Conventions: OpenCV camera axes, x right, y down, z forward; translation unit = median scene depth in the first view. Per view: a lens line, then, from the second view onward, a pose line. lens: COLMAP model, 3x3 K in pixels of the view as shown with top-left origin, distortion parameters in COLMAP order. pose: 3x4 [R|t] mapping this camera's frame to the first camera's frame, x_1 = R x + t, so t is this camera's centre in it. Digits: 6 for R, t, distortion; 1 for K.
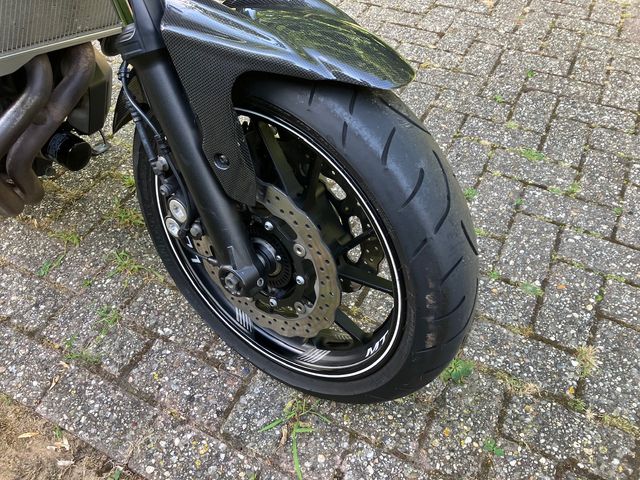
lens RADIAL K [[524.0, 0, 319.5], [0, 524.0, 241.9], [0, 0, 1]] dist [0.026585, -0.029420]
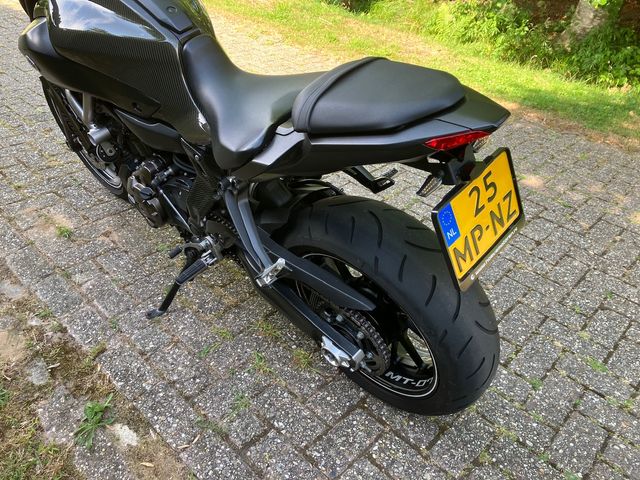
lens RADIAL K [[524.0, 0, 319.8], [0, 524.0, 236.2], [0, 0, 1]] dist [0.026585, -0.029420]
pose [[0.957431, 0.227945, -0.177109, -0.050679], [-0.265383, 0.936461, -0.229373, 0.001272], [0.113571, 0.266611, 0.957090, -0.284430]]
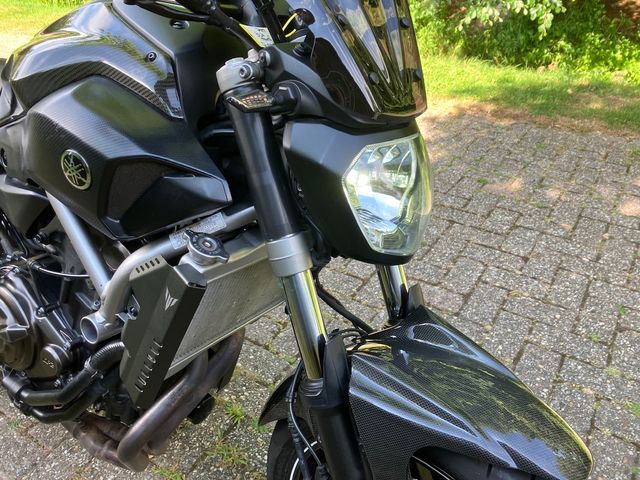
lens RADIAL K [[524.0, 0, 325.0], [0, 524.0, 241.2], [0, 0, 1]] dist [0.026585, -0.029420]
pose [[0.995449, 0.052511, -0.079526, -0.111308], [-0.071544, 0.963055, -0.259628, -0.168457], [0.062955, 0.264136, 0.962429, -0.054137]]
